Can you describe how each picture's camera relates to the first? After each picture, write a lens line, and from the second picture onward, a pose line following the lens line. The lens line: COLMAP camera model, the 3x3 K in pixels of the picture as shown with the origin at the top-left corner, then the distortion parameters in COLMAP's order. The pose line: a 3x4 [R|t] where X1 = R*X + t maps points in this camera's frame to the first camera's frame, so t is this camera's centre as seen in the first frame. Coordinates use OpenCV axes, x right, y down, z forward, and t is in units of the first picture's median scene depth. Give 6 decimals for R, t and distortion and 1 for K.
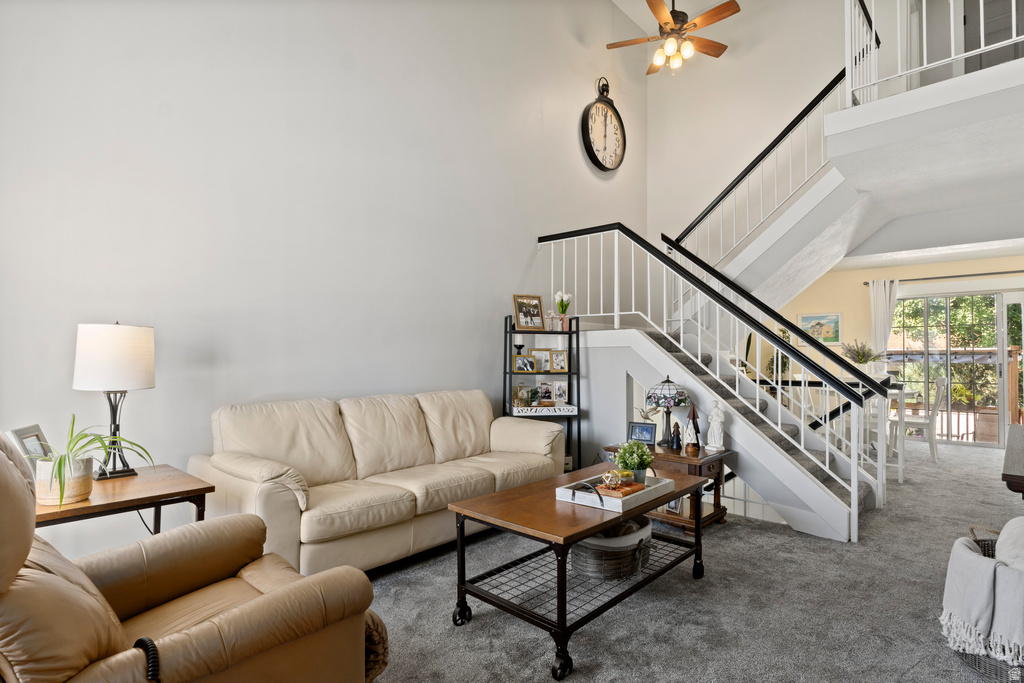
lens RADIAL K [[527.3, 0, 514.3], [0, 527.3, 352.4], [0, 0, 1]] dist [0.000555, -0.000486]
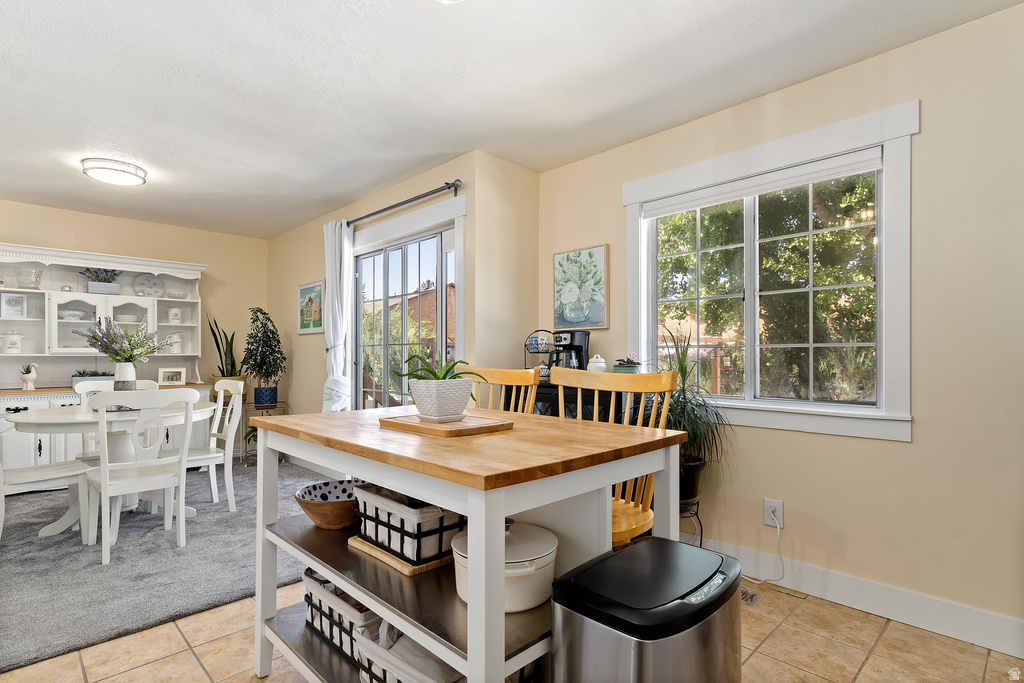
lens RADIAL K [[507.1, 0, 512.7], [0, 507.1, 354.0], [0, 0, 1]] dist [0.002763, 0.001880]
pose [[0.998629, -0.000523, -0.052348, 0.668122], [0.001214, 0.999913, 0.013170, 0.003572], [0.052336, -0.013215, 0.998542, 0.304354]]
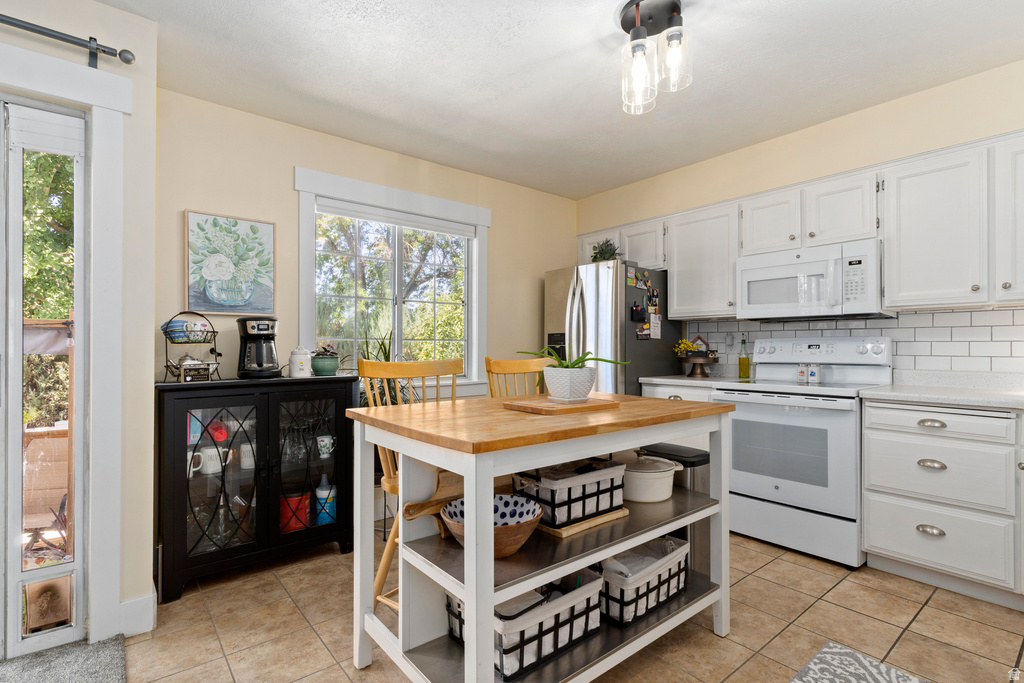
lens RADIAL K [[485.4, 0, 510.8], [0, 485.4, 341.1], [0, 0, 1]] dist [0.000278, 0.000038]
pose [[0.141787, 0.011000, 0.989836, 0.461874], [-0.019124, 0.999782, -0.008371, 0.005217], [-0.989712, -0.017743, 0.141967, 0.451117]]
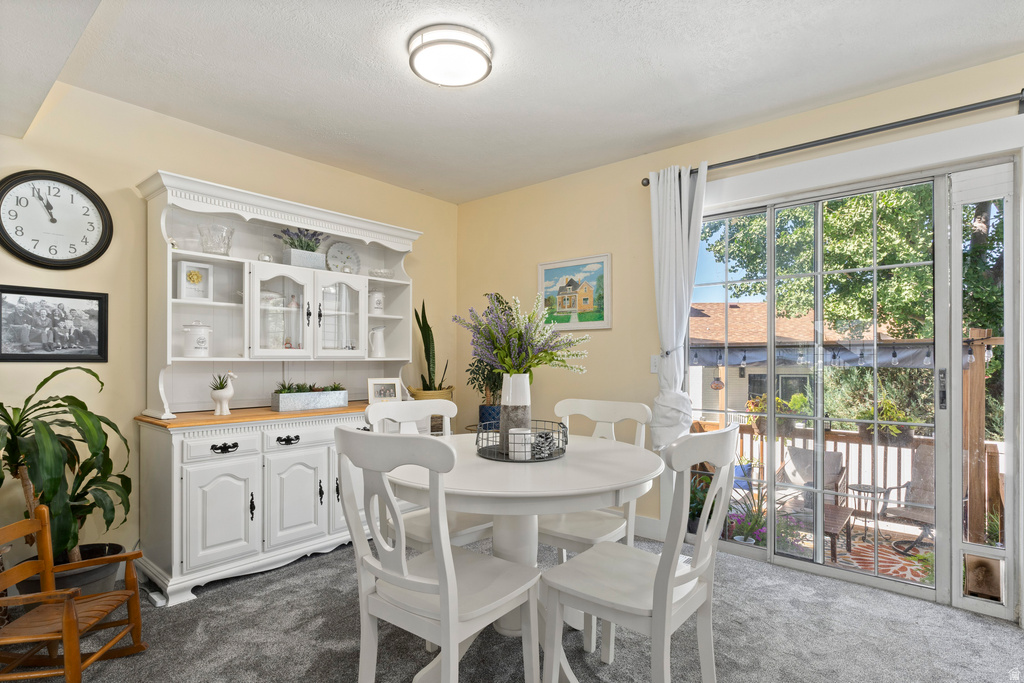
lens RADIAL K [[527.3, 0, 510.8], [0, 527.3, 359.7], [0, 0, 1]] dist [0.000555, -0.000486]
pose [[0.999307, 0.002344, 0.037154, 0.395012], [-0.003007, 0.999837, 0.017791, 0.004120], [-0.037106, -0.017890, 0.999151, 0.418449]]
